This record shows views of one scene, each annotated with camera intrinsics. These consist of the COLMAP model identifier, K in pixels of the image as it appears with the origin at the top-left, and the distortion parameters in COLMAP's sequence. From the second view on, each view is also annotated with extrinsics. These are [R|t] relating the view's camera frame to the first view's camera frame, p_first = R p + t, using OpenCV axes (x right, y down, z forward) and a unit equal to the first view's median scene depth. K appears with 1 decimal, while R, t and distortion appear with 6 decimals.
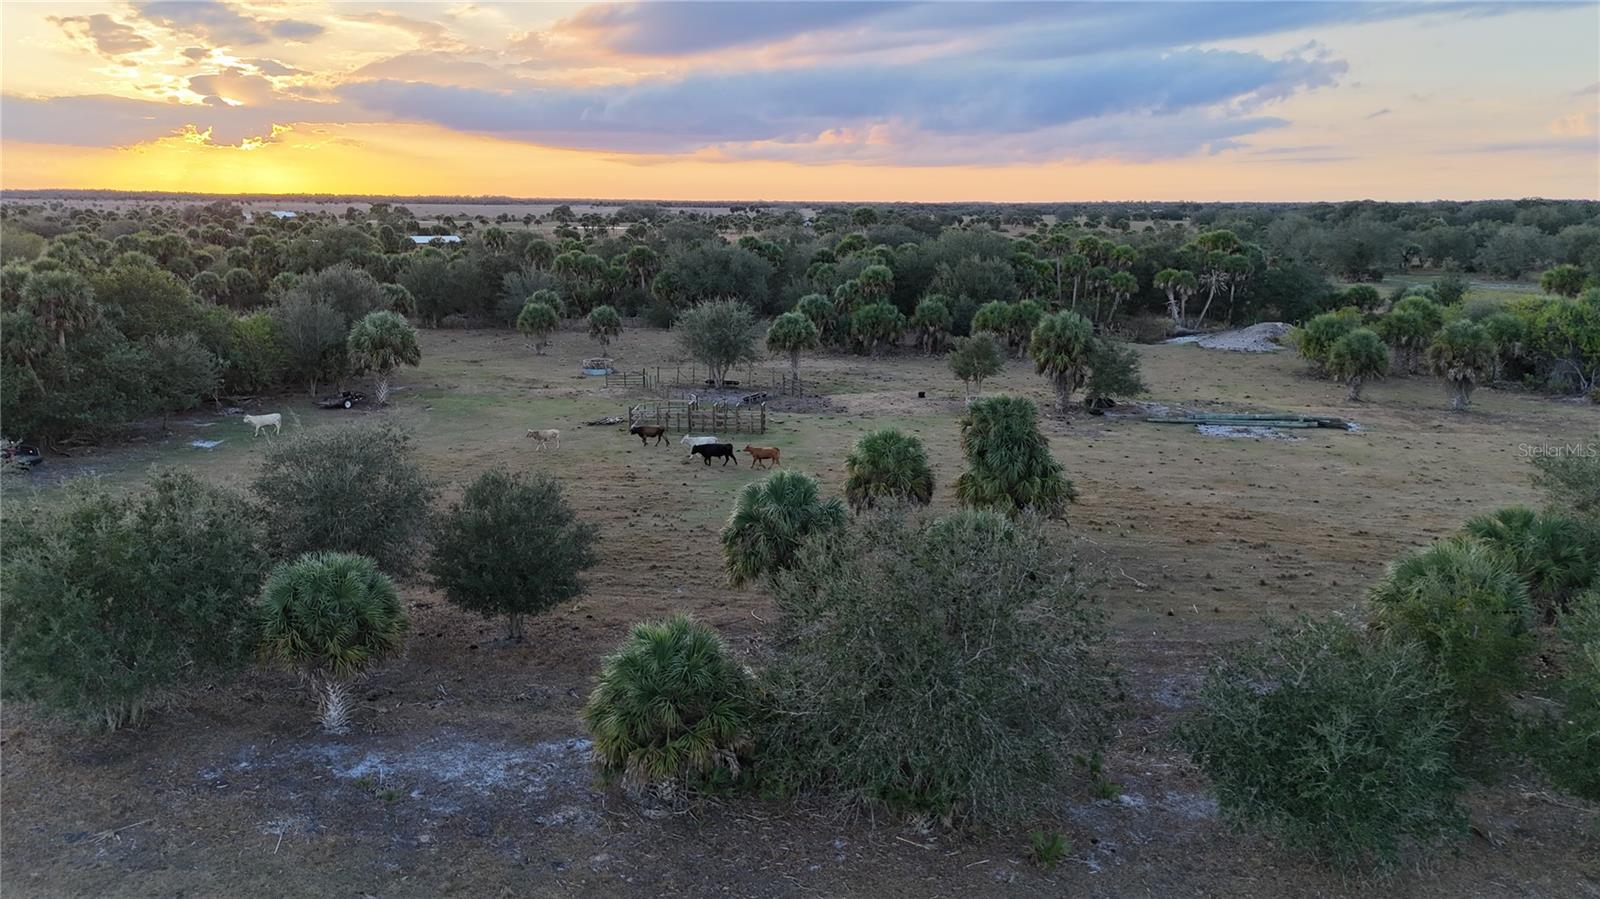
lens RADIAL K [[1165.5, 0, 808.6], [0, 1165.5, 460.7], [0, 0, 1]] dist [0.062336, -0.055123]
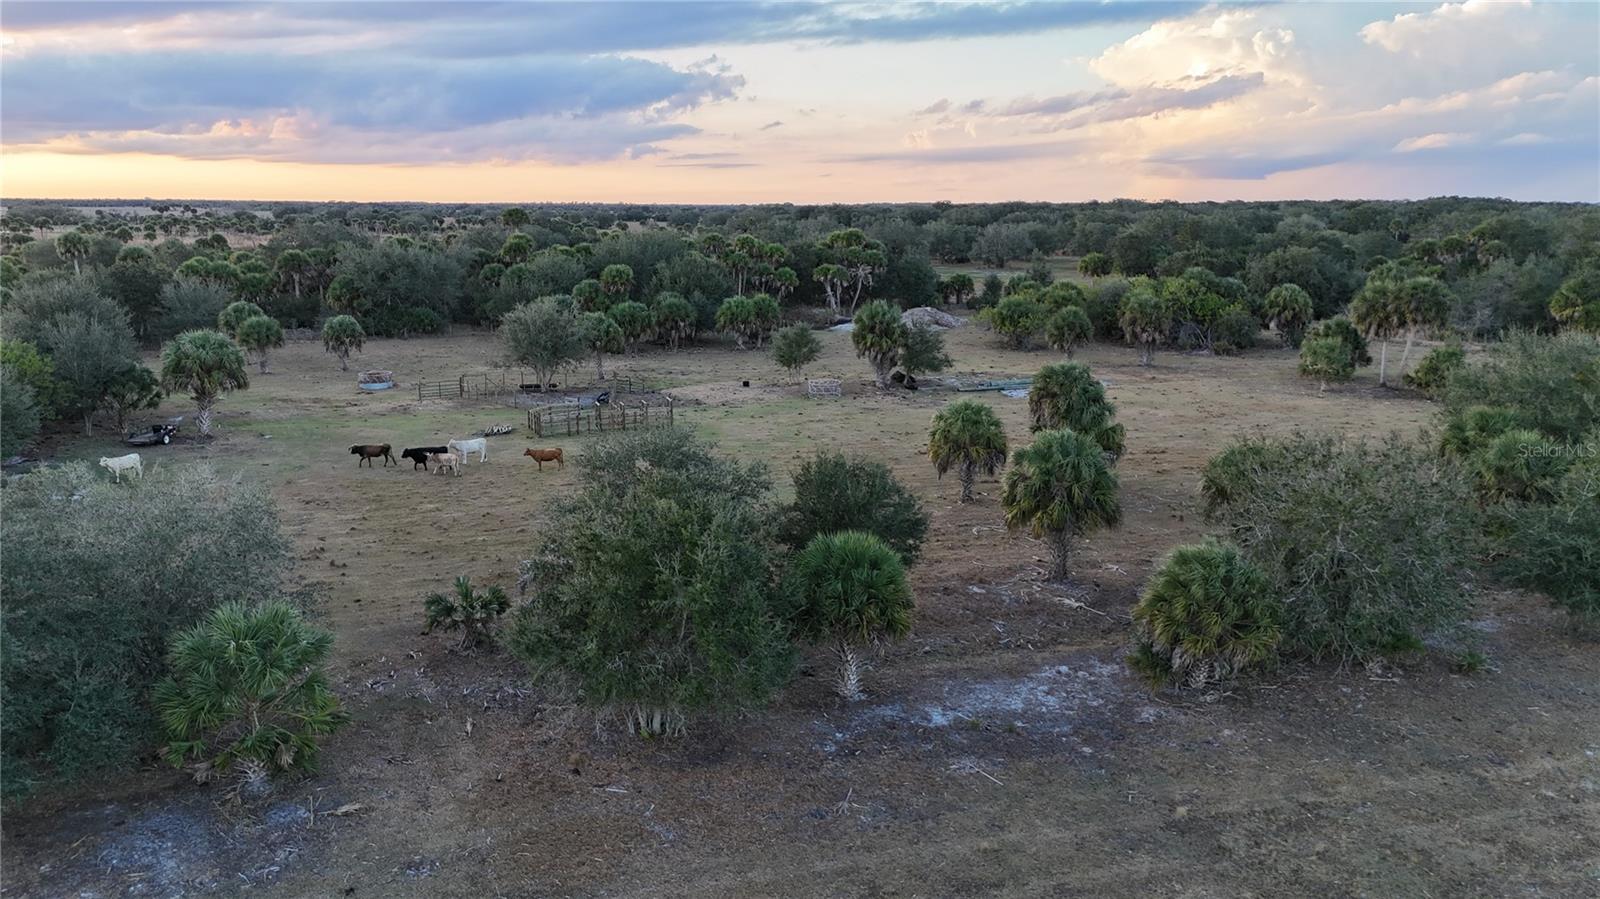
lens RADIAL K [[1165.5, 0, 808.4], [0, 1165.5, 453.0], [0, 0, 1]] dist [0.062336, -0.055123]
pose [[0.894127, -0.096215, 0.437355, -0.220188], [0.099235, 0.994935, 0.016003, -0.003477], [-0.436680, 0.029092, 0.899147, 0.013862]]
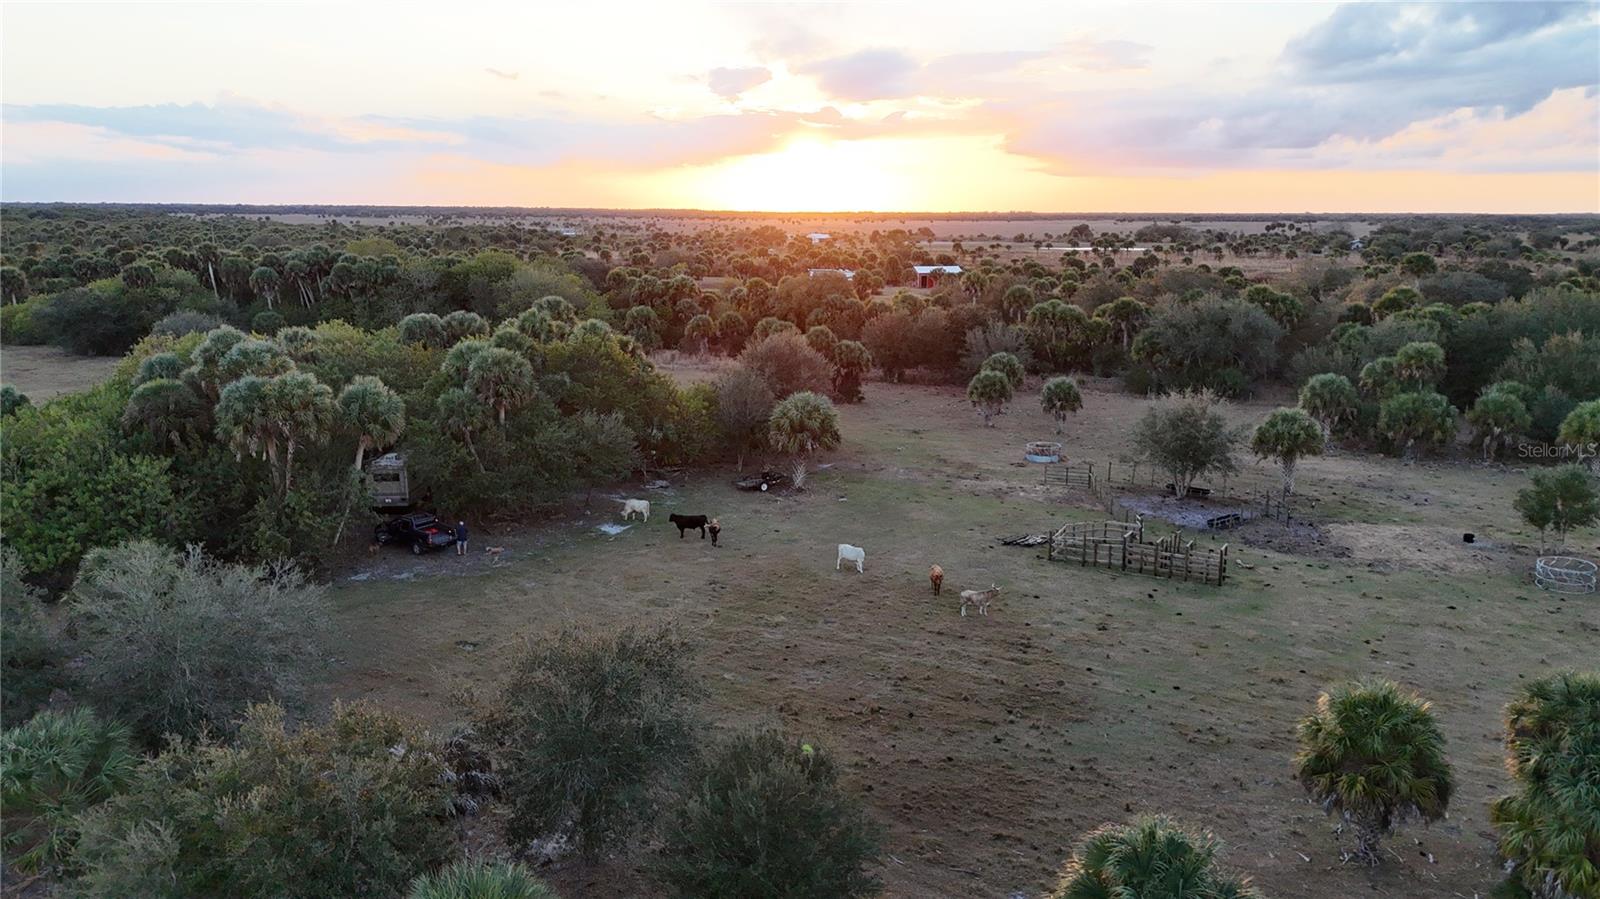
lens RADIAL K [[1165.5, 0, 798.0], [0, 1165.5, 453.6], [0, 0, 1]] dist [0.062336, -0.055123]
pose [[0.904433, 0.083500, -0.418363, 0.014970], [-0.090649, 0.995879, 0.002798, -0.049983], [0.416873, 0.035393, 0.908275, 0.097728]]
